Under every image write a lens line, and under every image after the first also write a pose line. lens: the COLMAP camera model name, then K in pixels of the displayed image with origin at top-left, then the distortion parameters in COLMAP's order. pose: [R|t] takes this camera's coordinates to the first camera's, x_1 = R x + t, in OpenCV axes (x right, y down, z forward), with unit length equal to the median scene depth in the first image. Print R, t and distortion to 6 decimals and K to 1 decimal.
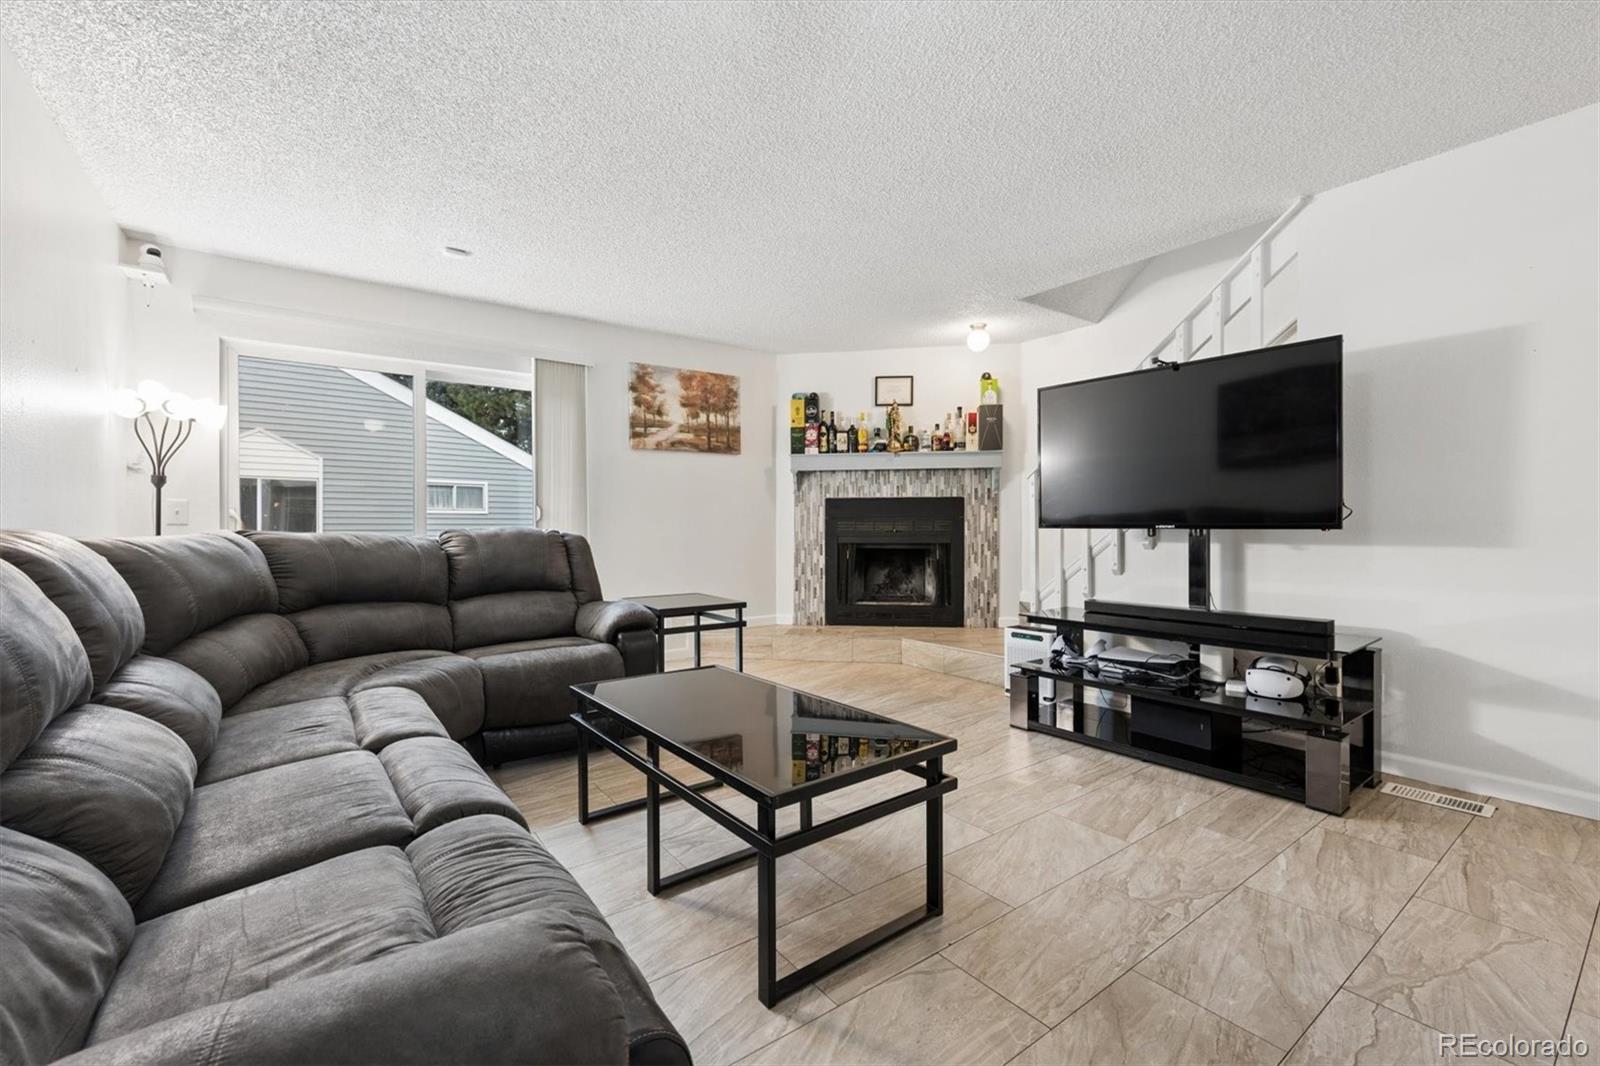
lens RADIAL K [[664.2, 0, 780.8], [0, 664.2, 531.8], [0, 0, 1]] dist [0.001105, 0.000001]
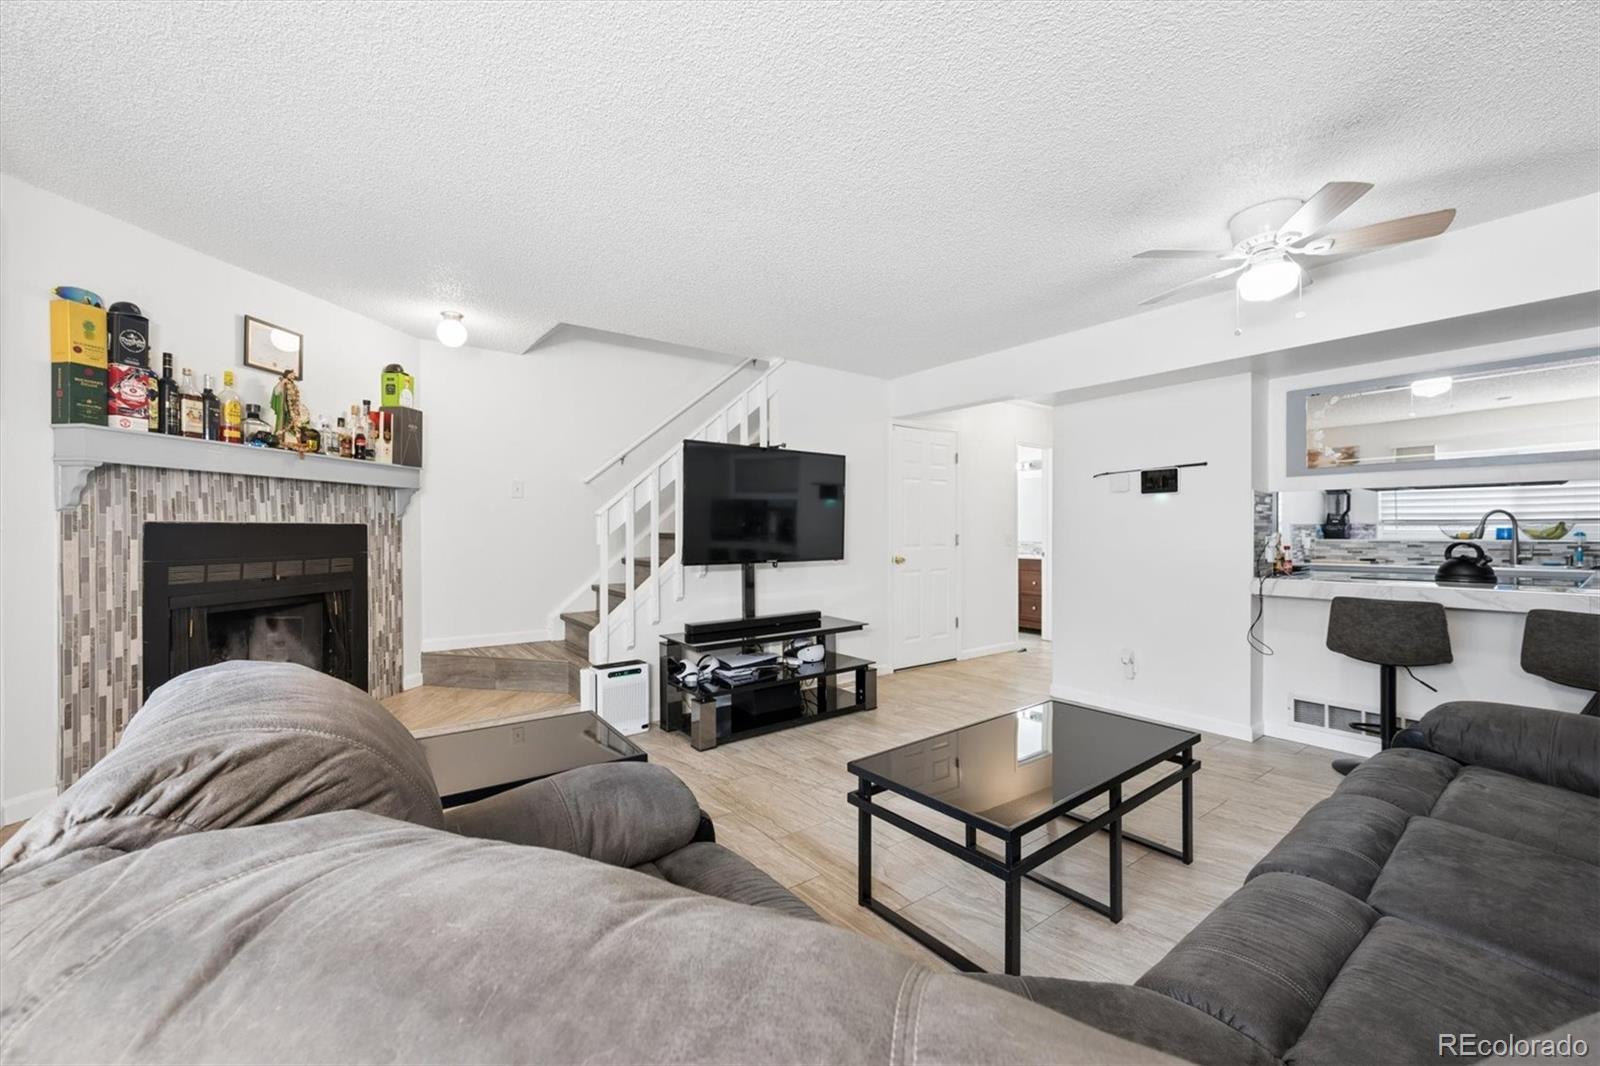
lens RADIAL K [[637.4, 0, 802.2], [0, 637.4, 530.4], [0, 0, 1]] dist [0.002161, 0.000137]
pose [[-0.024747, 0.000223, 0.999694, -0.438139], [0.011888, 0.999929, 0.000071, -0.040450], [-0.999623, 0.011887, -0.024748, 0.543537]]
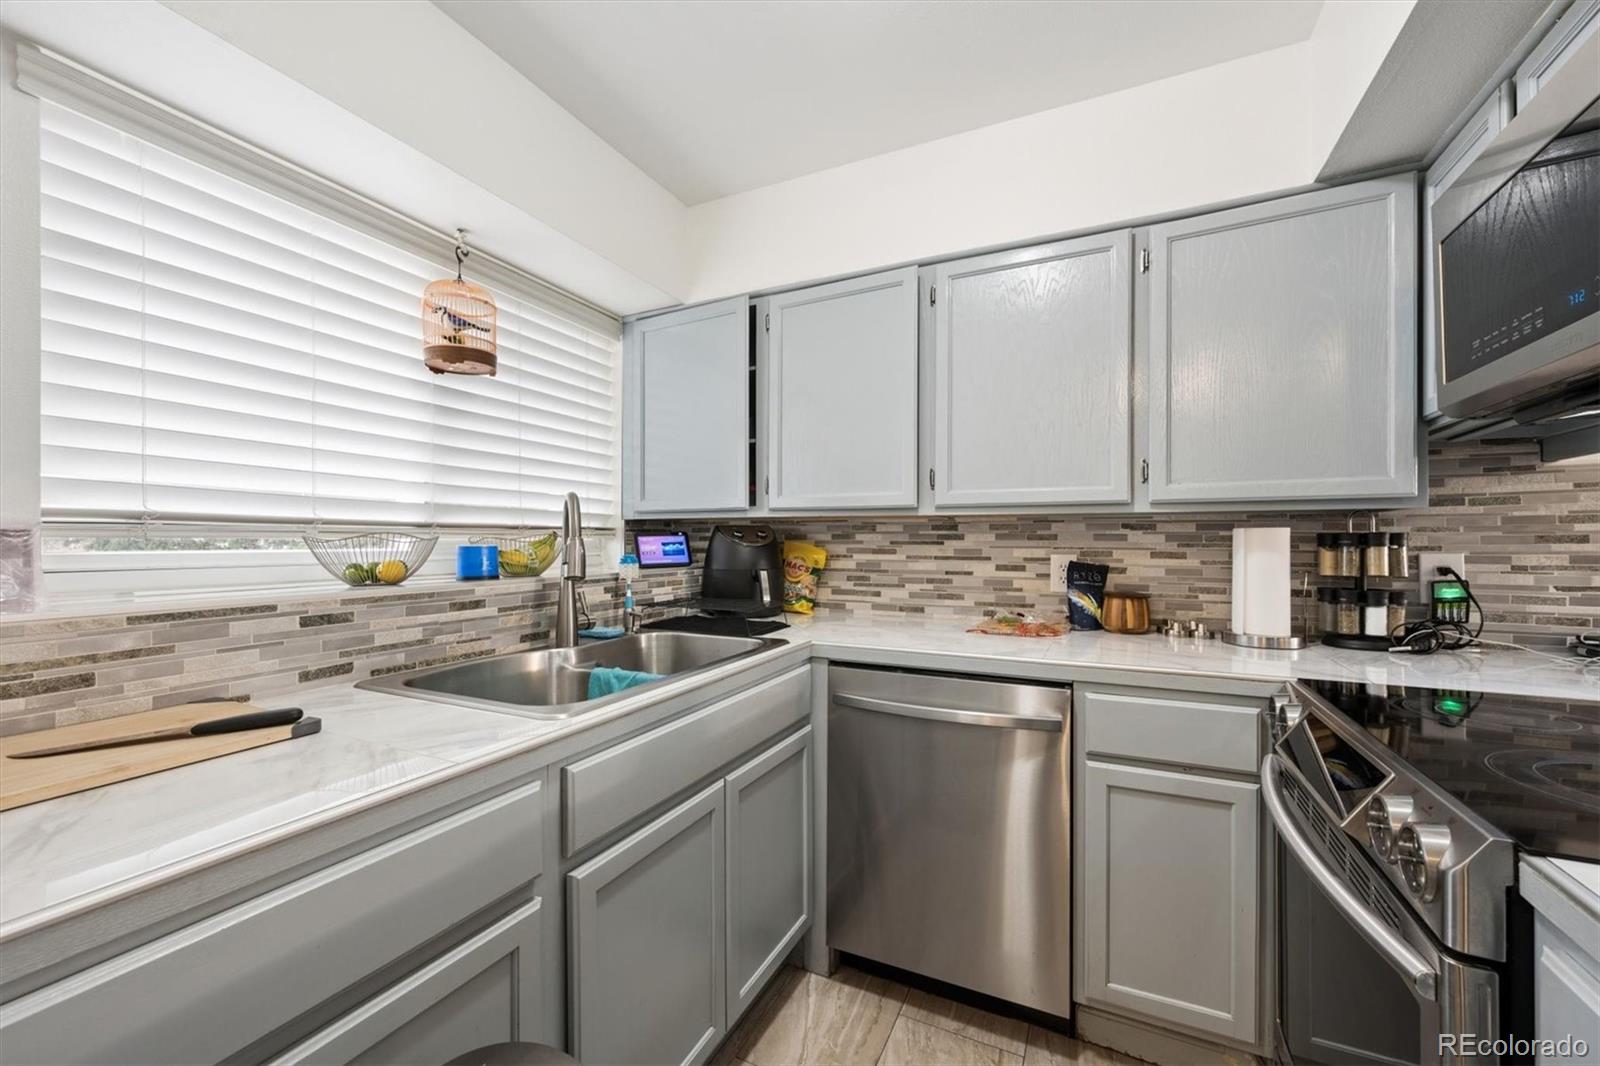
lens RADIAL K [[637.4, 0, 802.2], [0, 637.4, 530.4], [0, 0, 1]] dist [0.002161, 0.000137]
pose [[-0.880492, -0.007048, -0.474009, 0.424554], [-0.001085, 0.999917, -0.012851, -0.036085], [0.474060, -0.010801, -0.880426, -0.086767]]
